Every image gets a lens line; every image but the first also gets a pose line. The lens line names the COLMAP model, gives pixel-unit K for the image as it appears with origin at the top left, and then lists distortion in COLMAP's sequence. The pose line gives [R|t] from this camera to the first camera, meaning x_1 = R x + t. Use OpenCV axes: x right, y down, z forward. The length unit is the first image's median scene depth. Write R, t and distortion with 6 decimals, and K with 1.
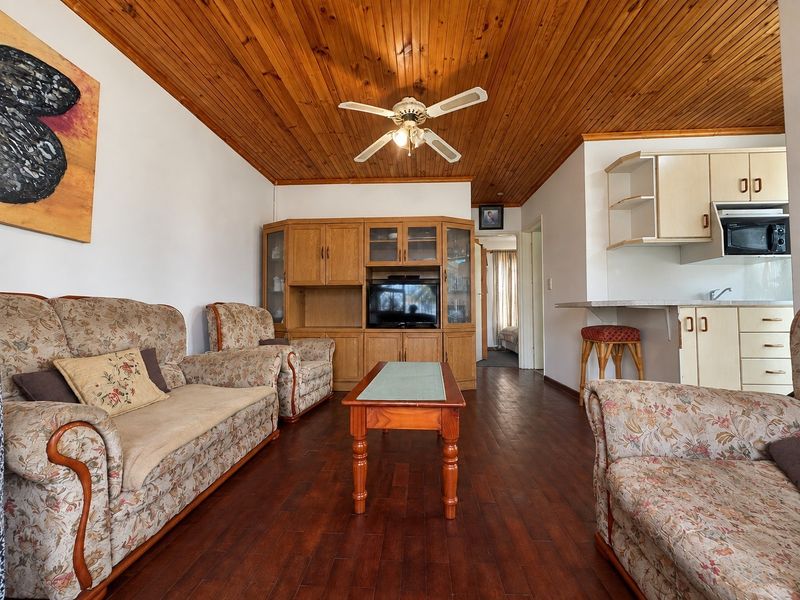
lens RADIAL K [[322.8, 0, 400.0], [0, 322.8, 300.0], [0, 0, 1]] dist [-0.002534, -0.000465]
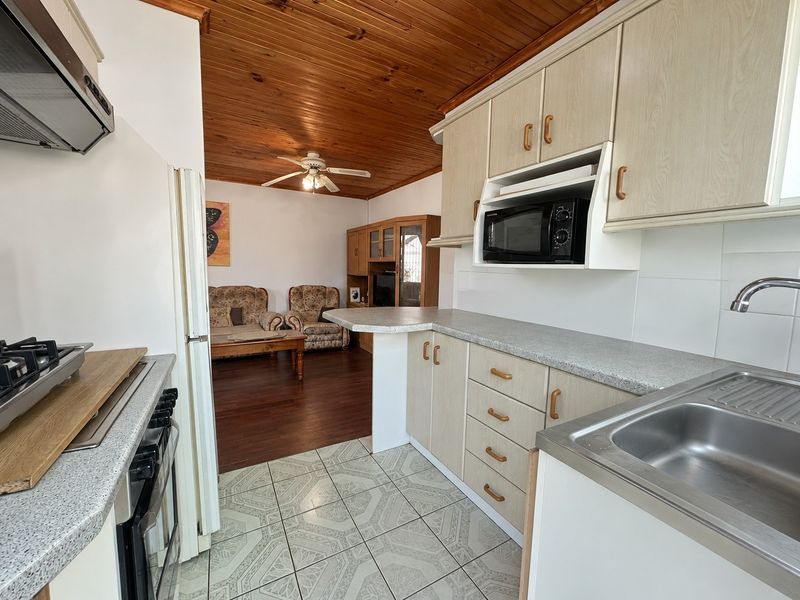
lens RADIAL K [[322.8, 0, 400.0], [0, 322.8, 300.0], [0, 0, 1]] dist [-0.002534, -0.000465]
pose [[0.554796, 0.090647, -0.827033, 2.191748], [0.015637, 0.992735, 0.119298, -0.210150], [0.831839, -0.079119, 0.549348, 0.720620]]
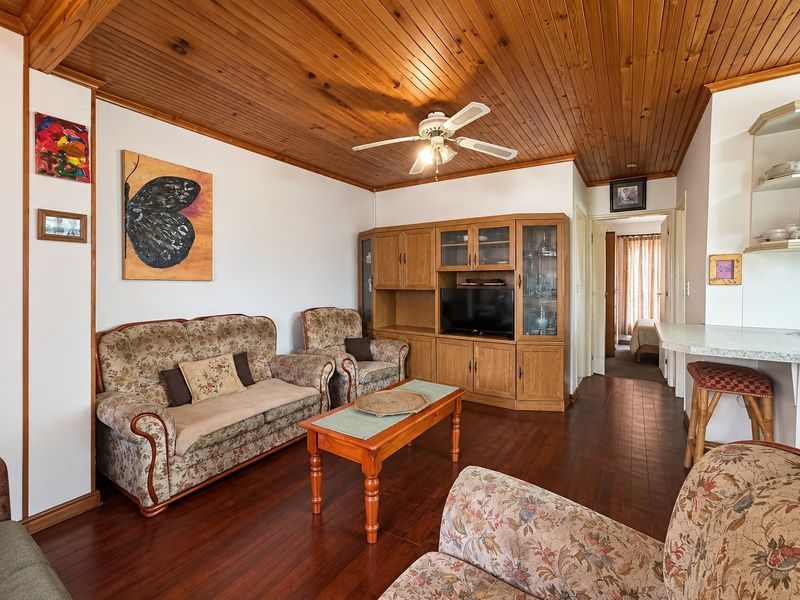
lens RADIAL K [[351.4, 0, 391.9], [0, 351.4, 281.3], [0, 0, 1]] dist [0.000817, 0.000000]
pose [[0.855943, 0.002270, -0.517066, 0.683665], [0.017682, 0.999277, 0.033658, -0.232971], [0.516768, -0.037952, 0.855284, 0.010987]]
